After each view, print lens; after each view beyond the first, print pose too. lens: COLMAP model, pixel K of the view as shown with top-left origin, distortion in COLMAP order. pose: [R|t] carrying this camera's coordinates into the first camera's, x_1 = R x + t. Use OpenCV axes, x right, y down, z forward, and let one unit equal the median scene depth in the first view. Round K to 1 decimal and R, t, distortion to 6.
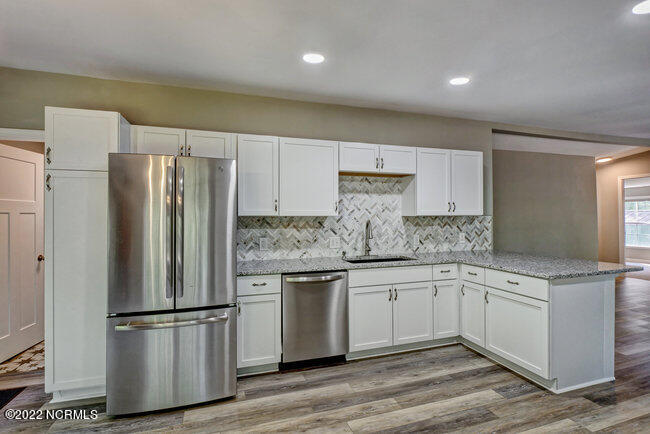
lens RADIAL K [[329.2, 0, 321.0], [0, 329.2, 215.7], [0, 0, 1]] dist [0.003823, 0.001197]
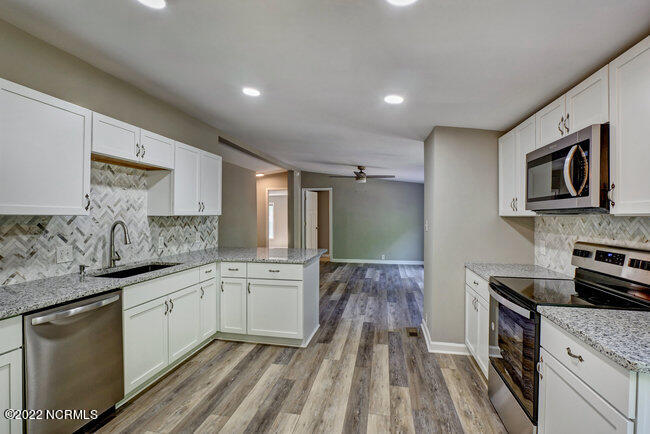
lens RADIAL K [[329.2, 0, 321.7], [0, 329.2, 216.1], [0, 0, 1]] dist [0.003823, 0.001197]
pose [[0.480169, 0.003489, 0.877169, -0.326025], [-0.007503, 0.999972, 0.000129, -0.001253], [-0.877144, -0.006644, 0.480182, 0.215337]]
